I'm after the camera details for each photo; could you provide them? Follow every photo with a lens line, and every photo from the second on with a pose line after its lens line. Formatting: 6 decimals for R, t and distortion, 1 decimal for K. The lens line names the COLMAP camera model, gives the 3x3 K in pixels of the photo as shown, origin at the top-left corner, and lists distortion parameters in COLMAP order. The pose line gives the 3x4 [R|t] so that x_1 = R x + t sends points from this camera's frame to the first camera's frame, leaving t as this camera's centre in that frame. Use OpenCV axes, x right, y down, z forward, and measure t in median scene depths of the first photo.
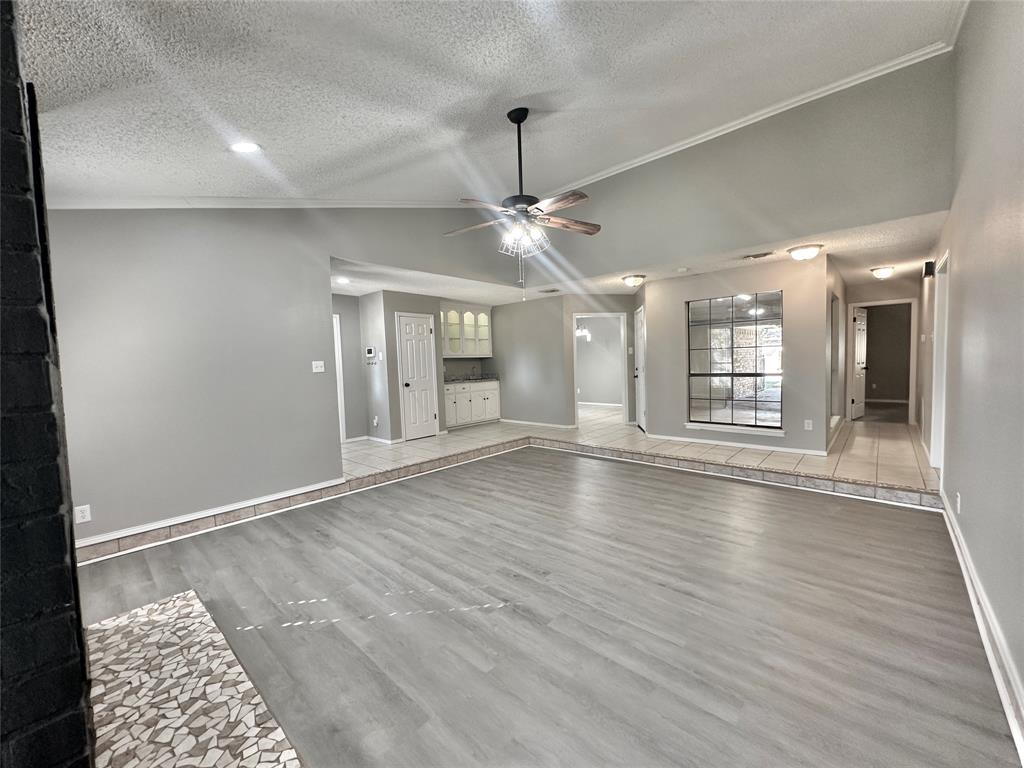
lens RADIAL K [[408.6, 0, 520.1], [0, 408.6, 382.4], [0, 0, 1]] dist [-0.003040, 0.000543]
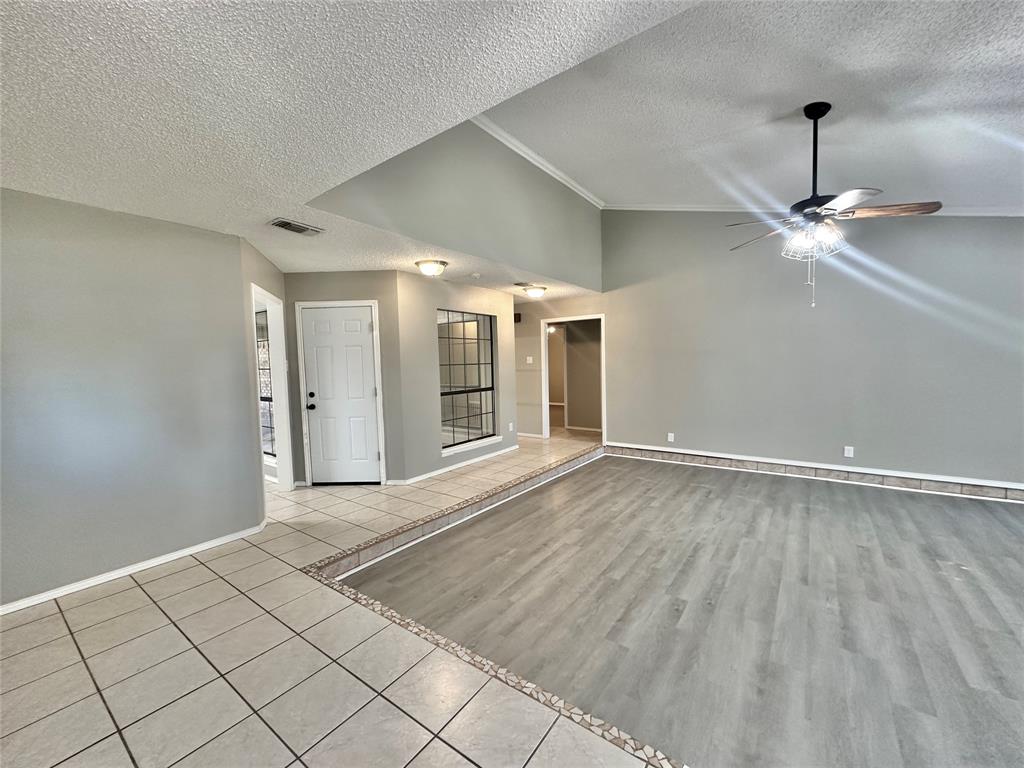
lens RADIAL K [[408.6, 0, 513.5], [0, 408.6, 387.9], [0, 0, 1]] dist [-0.003040, 0.000543]
pose [[-0.099442, -0.033529, 0.994478, -0.612595], [0.078374, 0.996063, 0.041419, -0.073548], [-0.991952, 0.082060, -0.096422, 1.280001]]
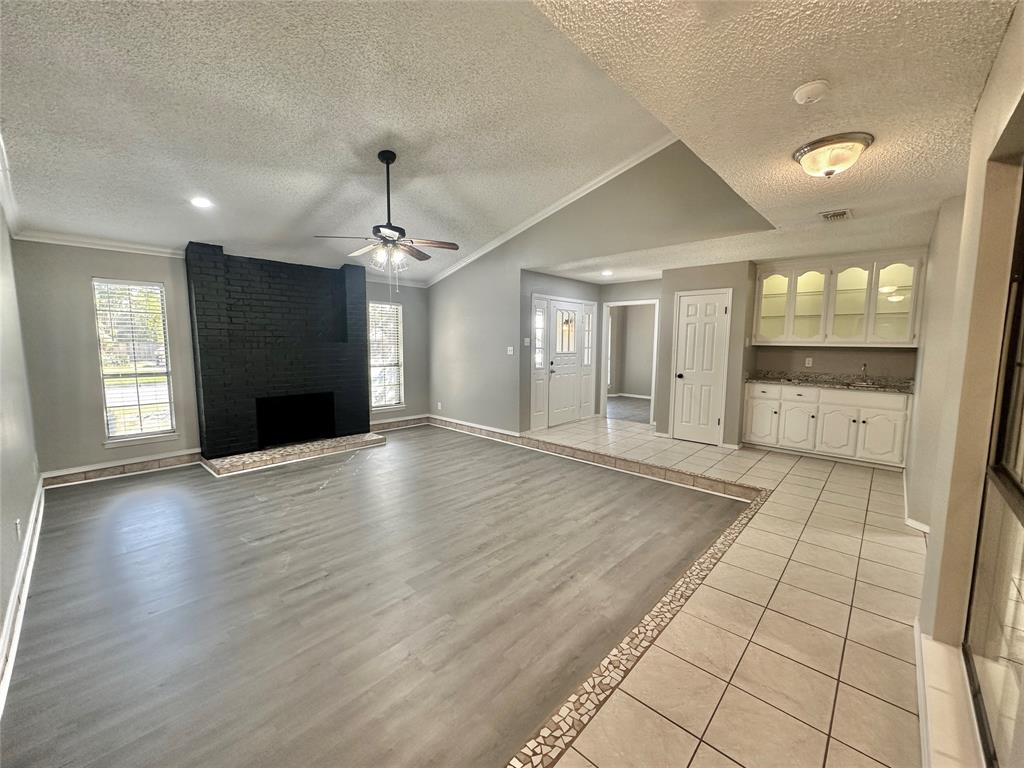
lens RADIAL K [[408.6, 0, 509.2], [0, 408.6, 386.4], [0, 0, 1]] dist [-0.003040, 0.000543]
pose [[-0.035016, 0.141208, -0.989360, 0.902360], [-0.055980, 0.988136, 0.143015, -0.114350], [0.997818, 0.060393, -0.026696, 1.005044]]
